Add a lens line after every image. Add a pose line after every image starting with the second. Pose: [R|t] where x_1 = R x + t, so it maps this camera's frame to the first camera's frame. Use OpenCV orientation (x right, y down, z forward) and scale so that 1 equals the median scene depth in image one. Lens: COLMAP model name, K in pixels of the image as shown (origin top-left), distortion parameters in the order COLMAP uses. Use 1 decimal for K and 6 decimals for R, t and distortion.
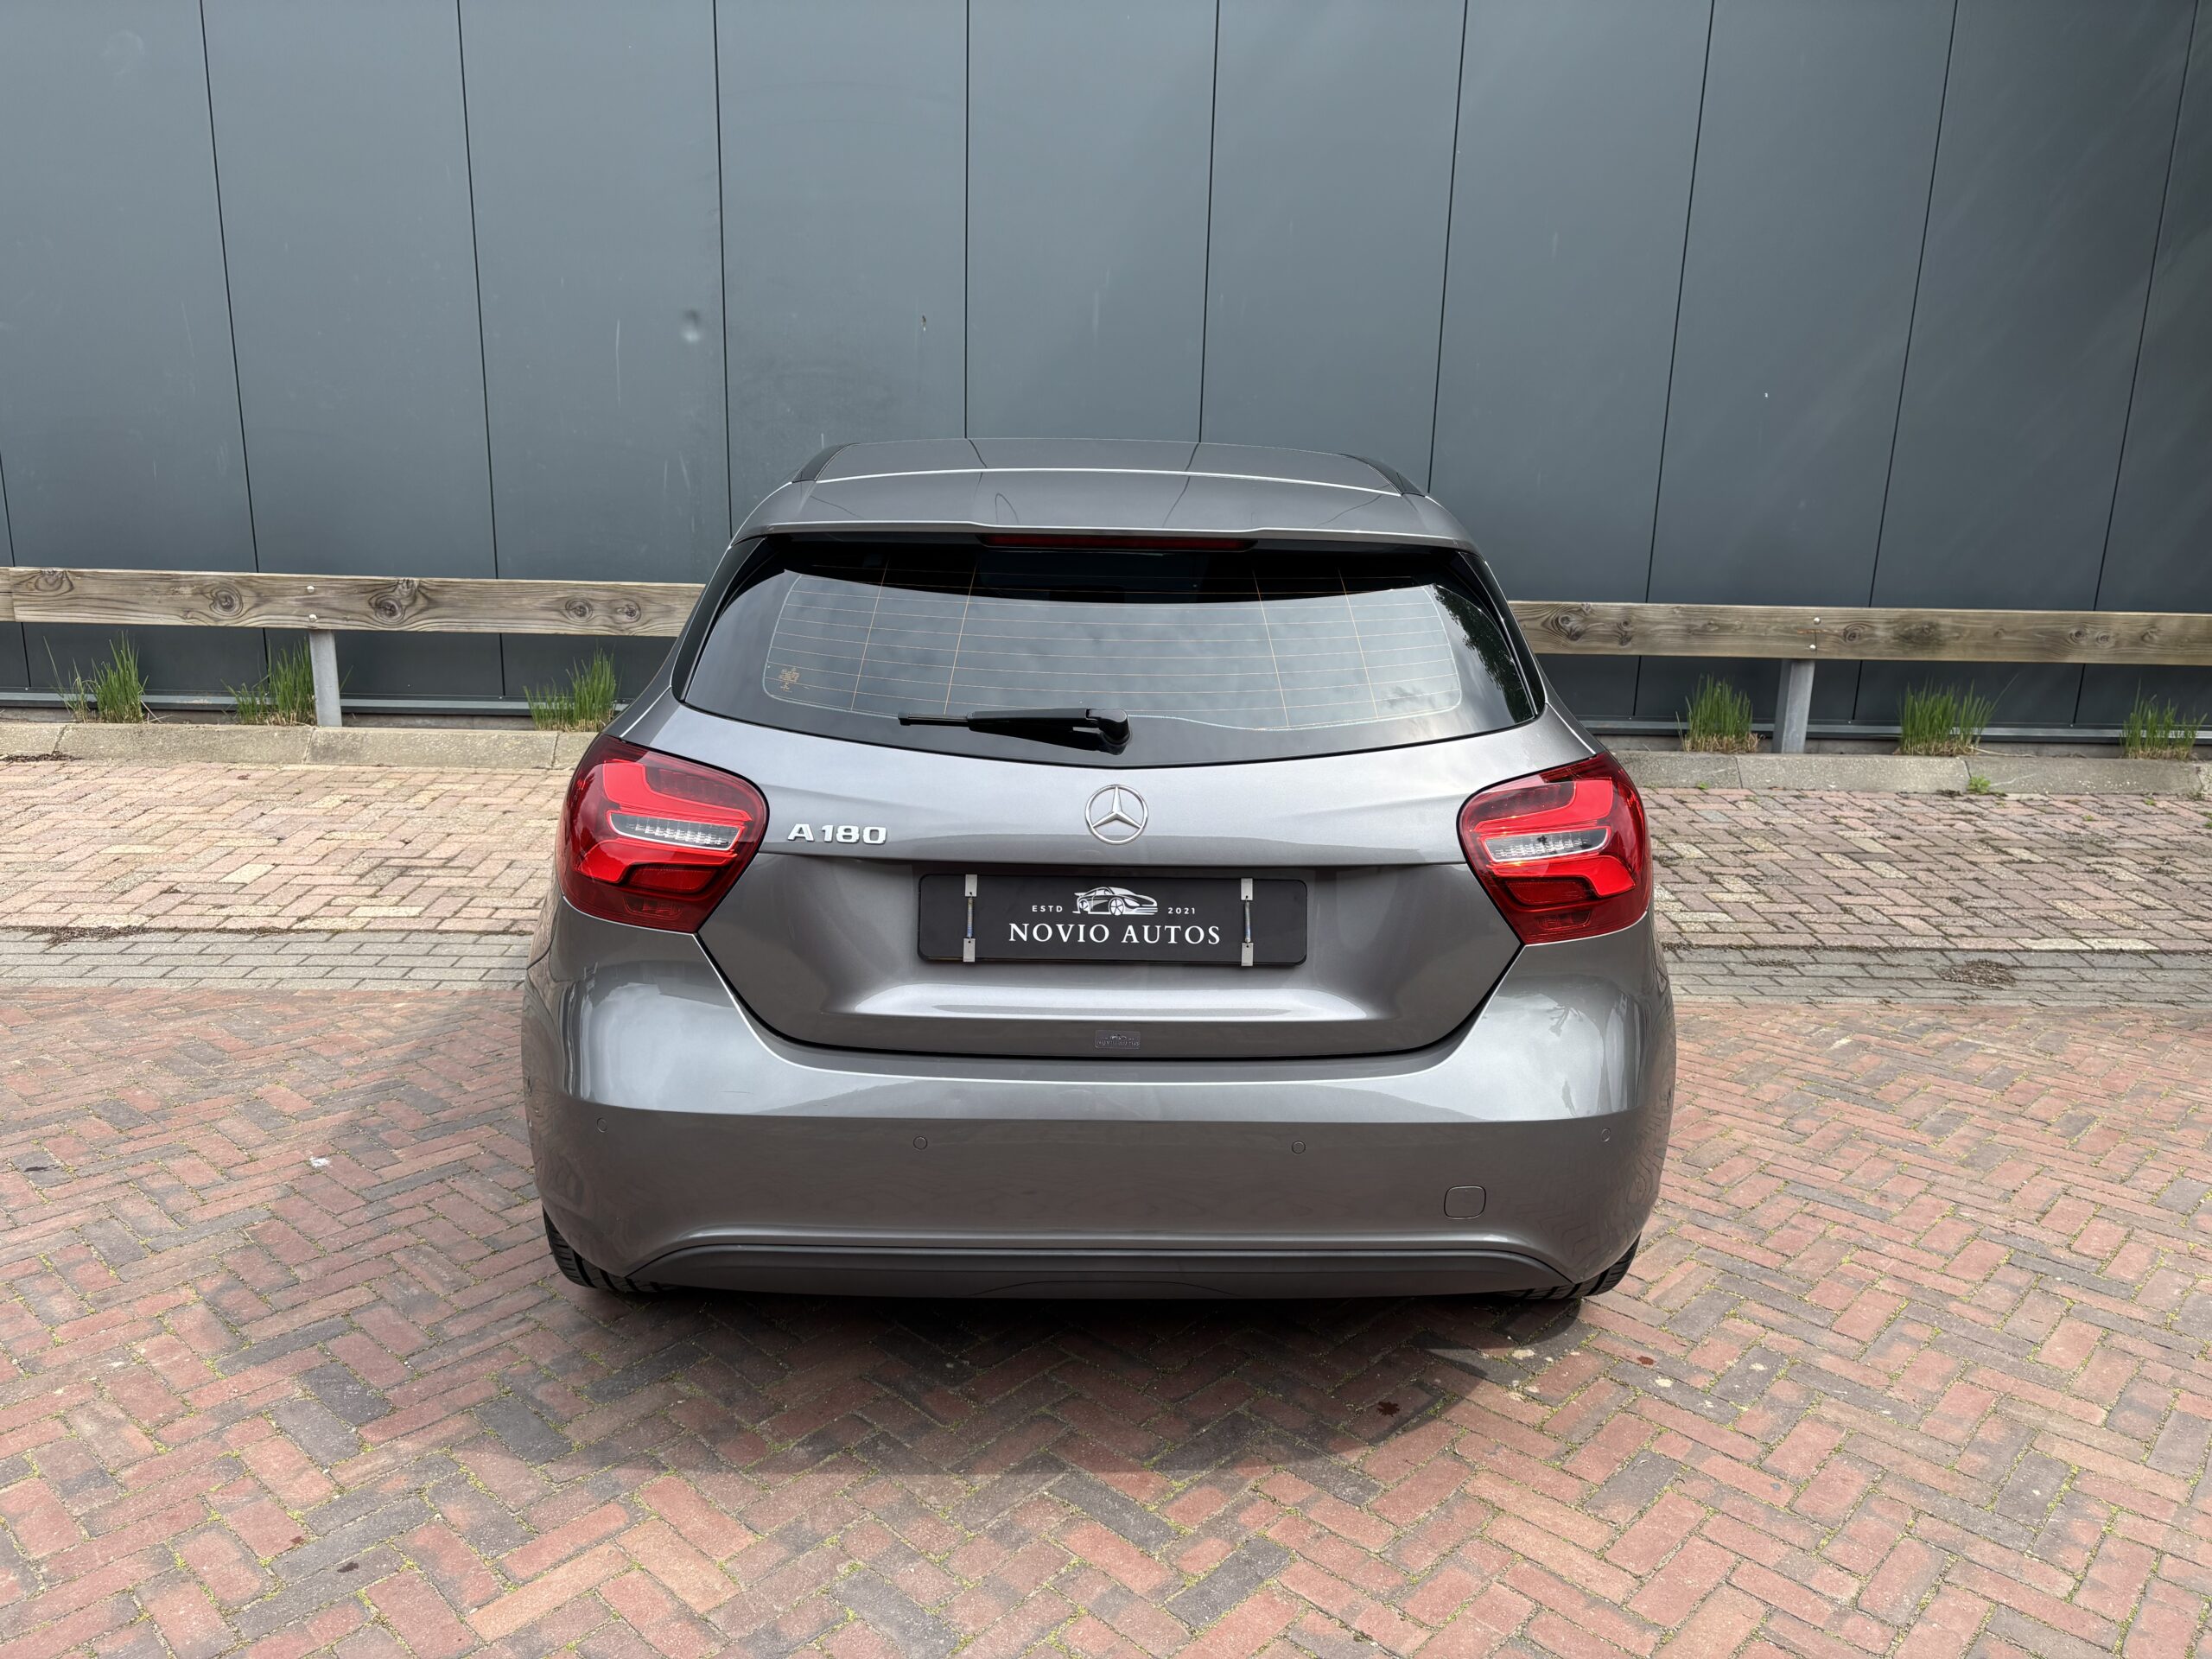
lens RADIAL K [[1673.9, 0, 1097.9], [0, 1673.9, 848.0], [0, 0, 1]] dist [0.049467, -0.052701]
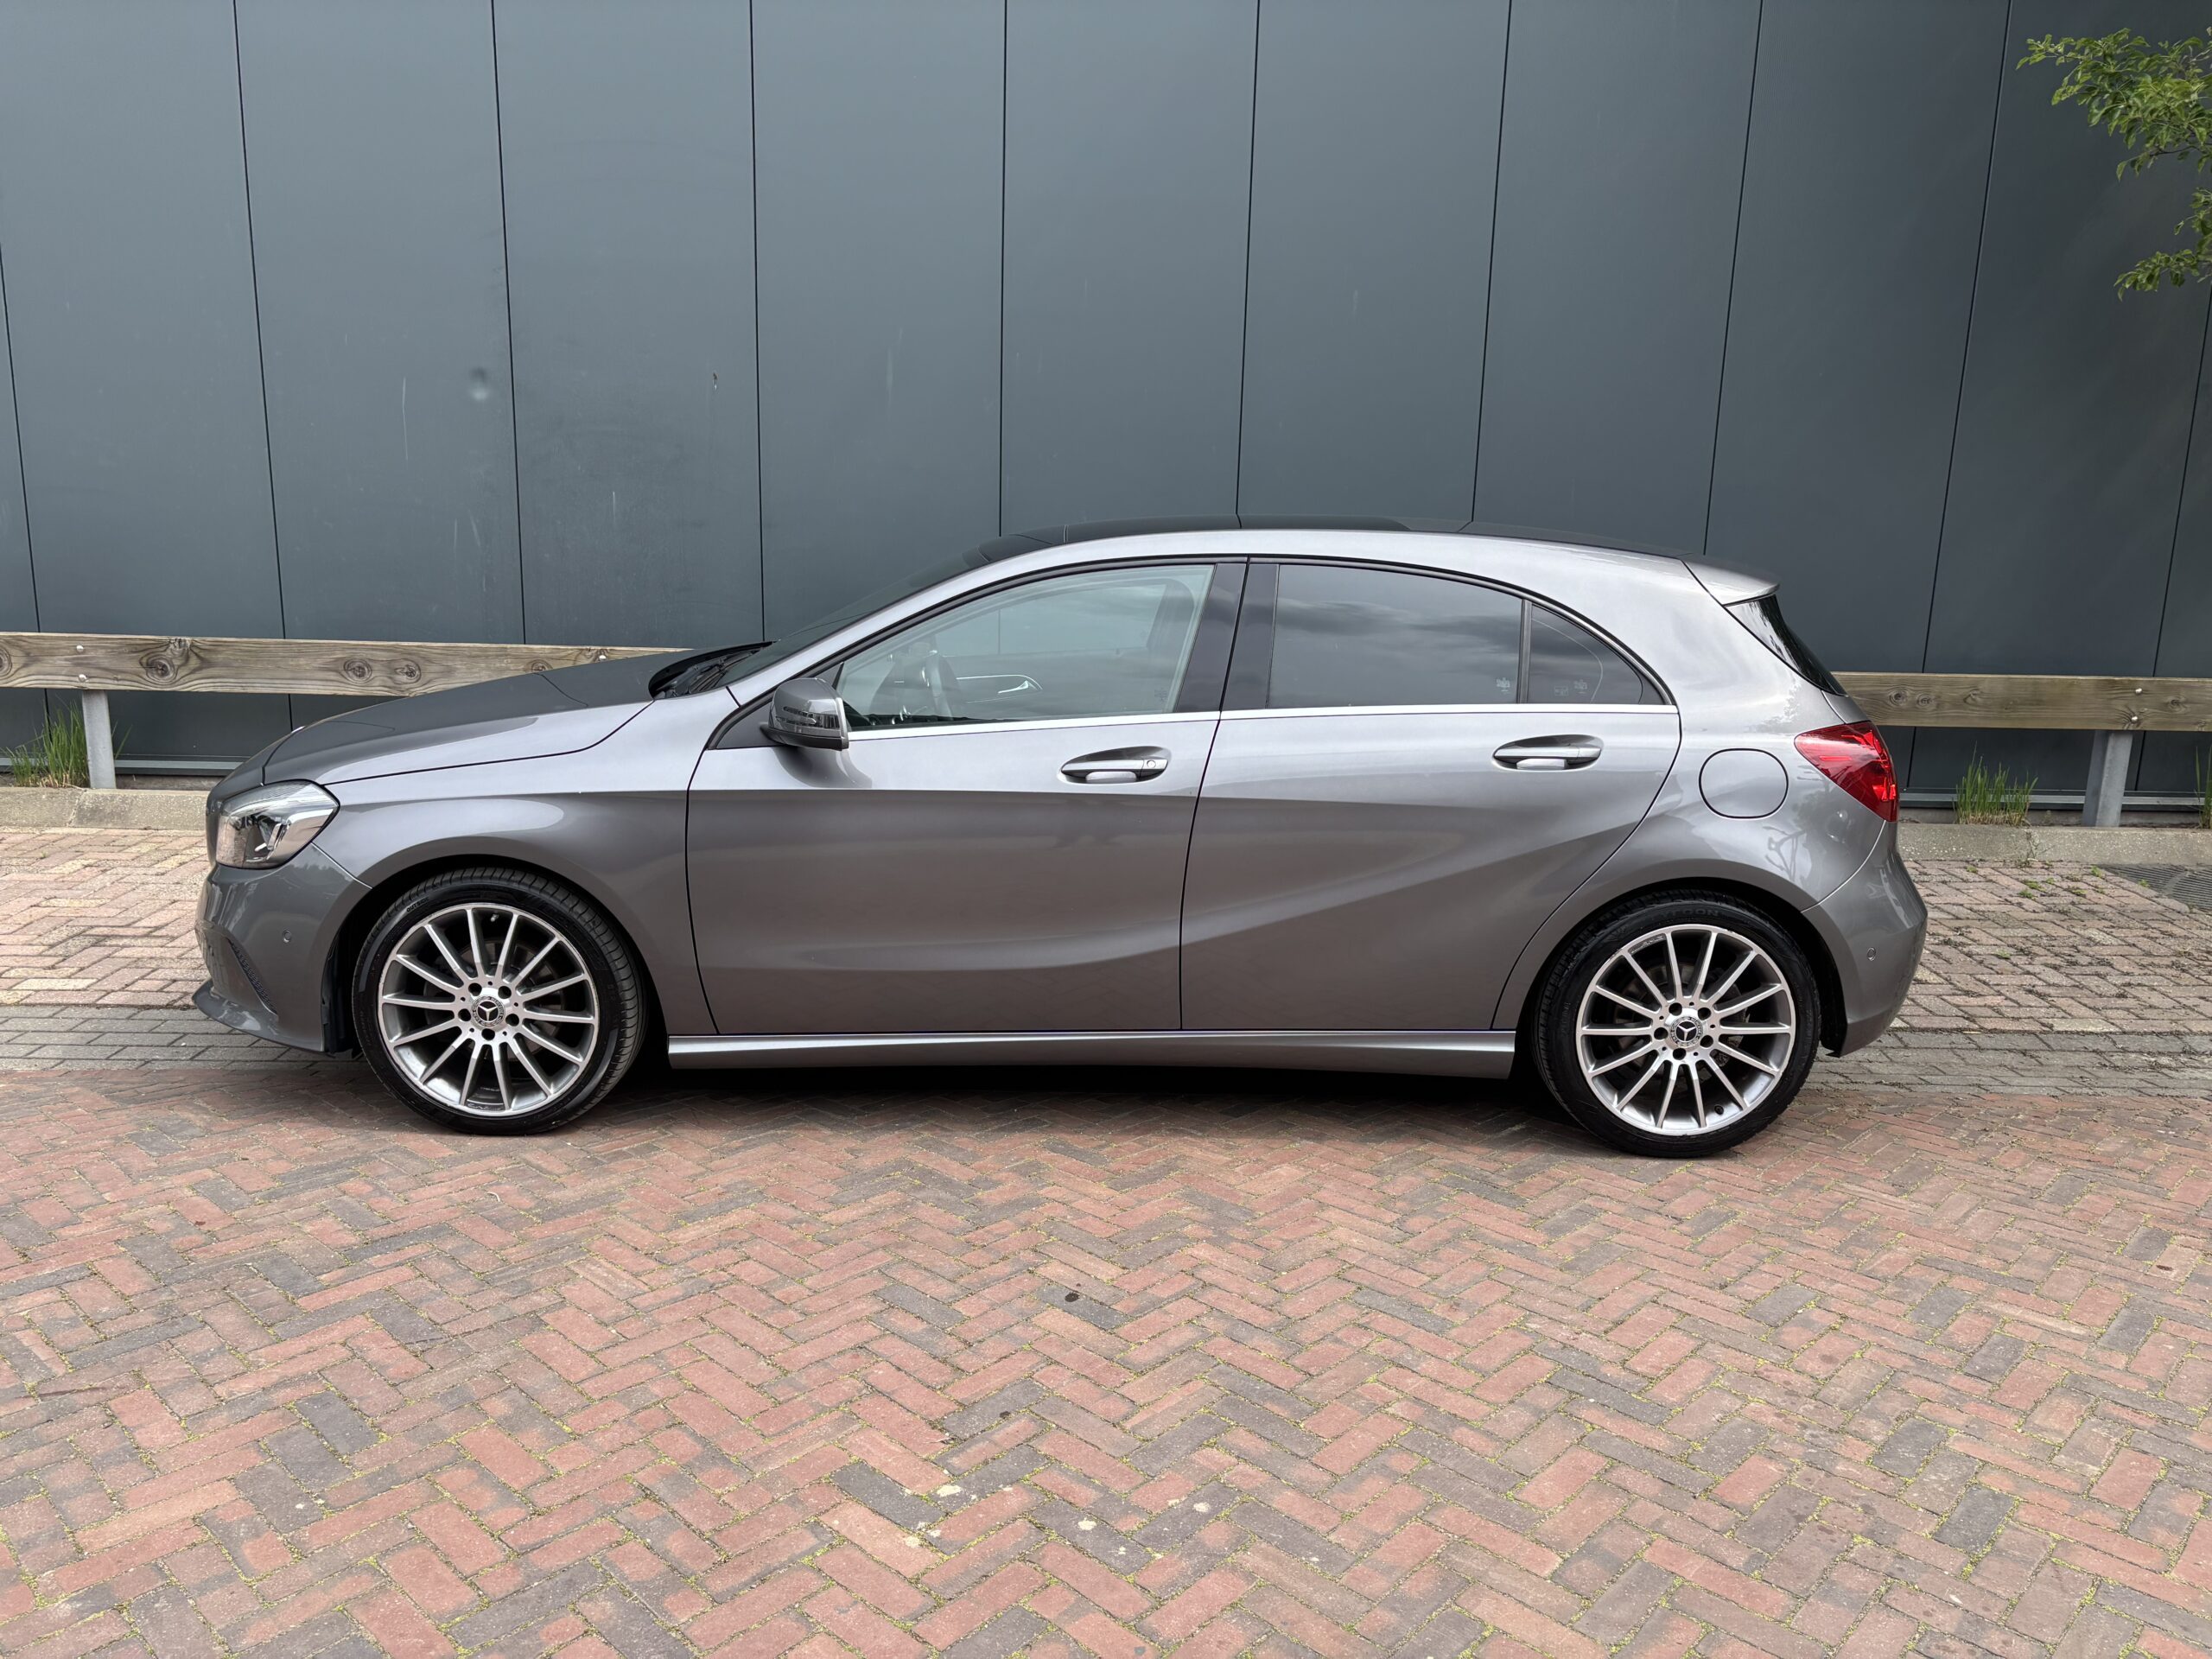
lens RADIAL K [[1673.9, 0, 1110.0], [0, 1673.9, 822.4], [0, 0, 1]] dist [0.049467, -0.052701]
pose [[0.999965, 0.001420, -0.008238, 0.163585], [-0.001811, 0.998863, -0.047631, -0.008291], [0.008161, 0.047644, 0.998831, 0.034368]]
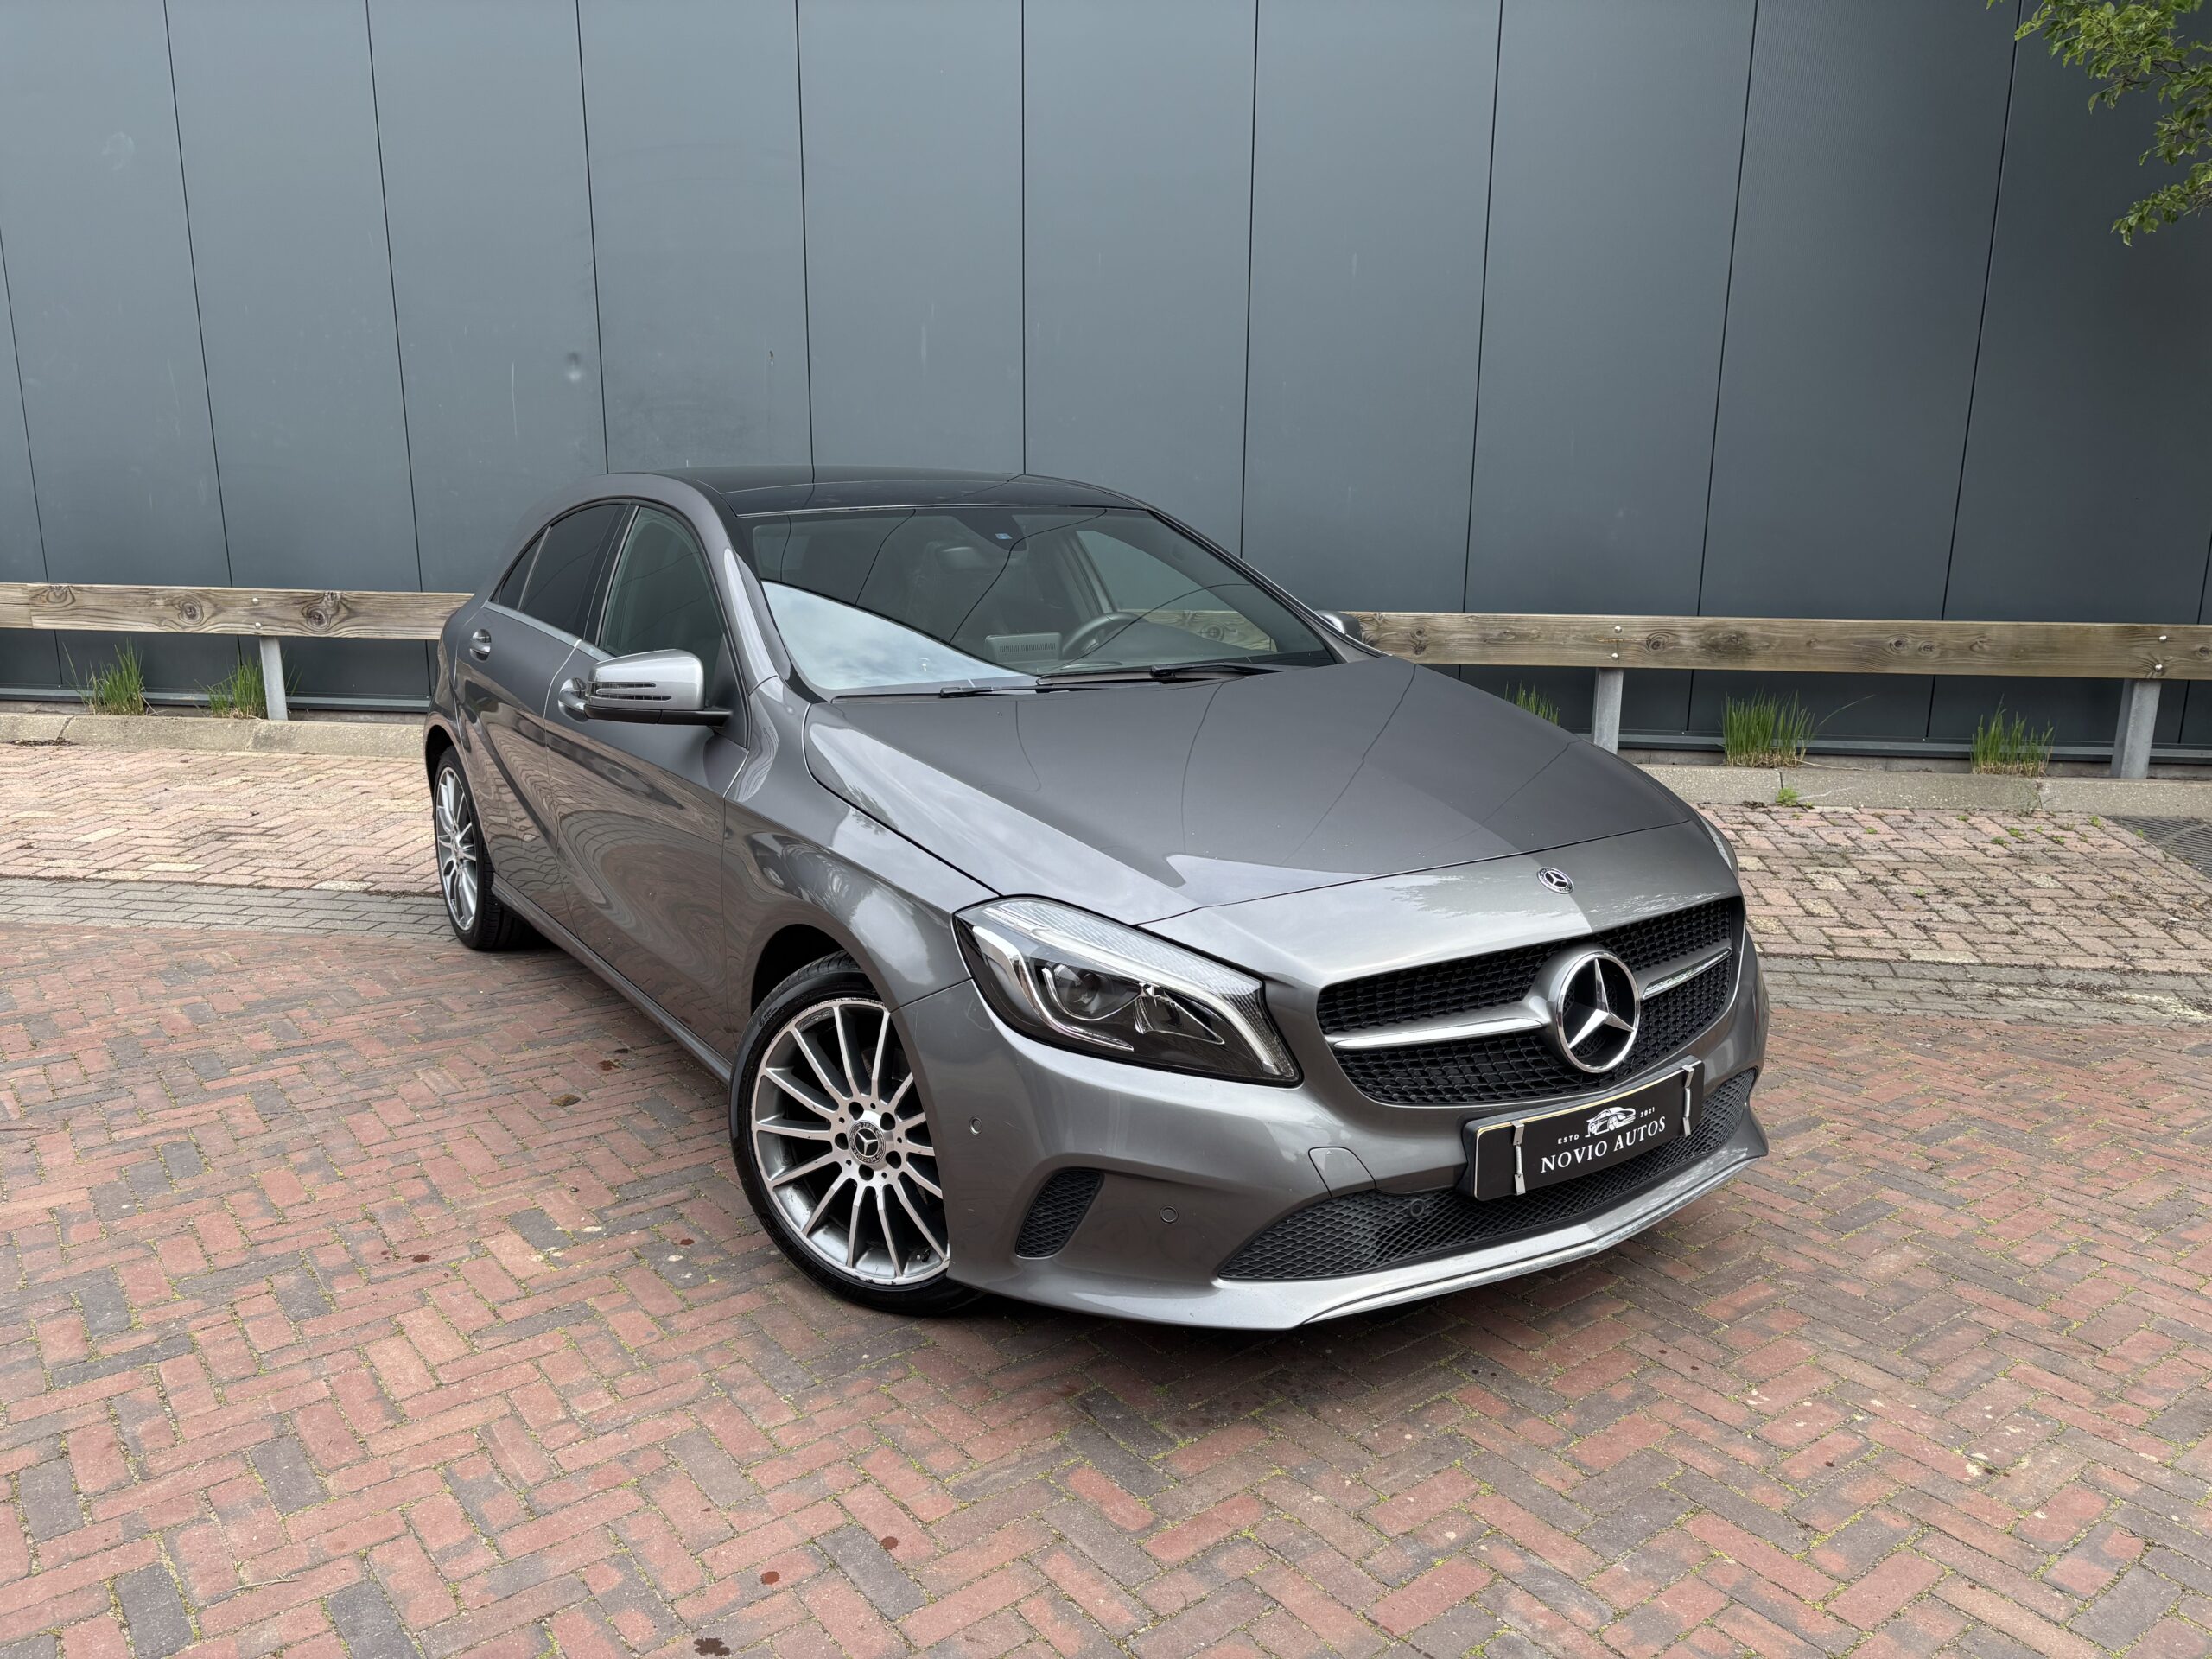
lens RADIAL K [[1673.9, 0, 1109.1], [0, 1673.9, 842.6], [0, 0, 1]] dist [0.049467, -0.052701]
pose [[0.983322, 0.023040, -0.180410, 0.381851], [-0.026725, 0.999480, -0.018018, 0.021322], [0.179901, 0.022539, 0.983427, -0.039510]]
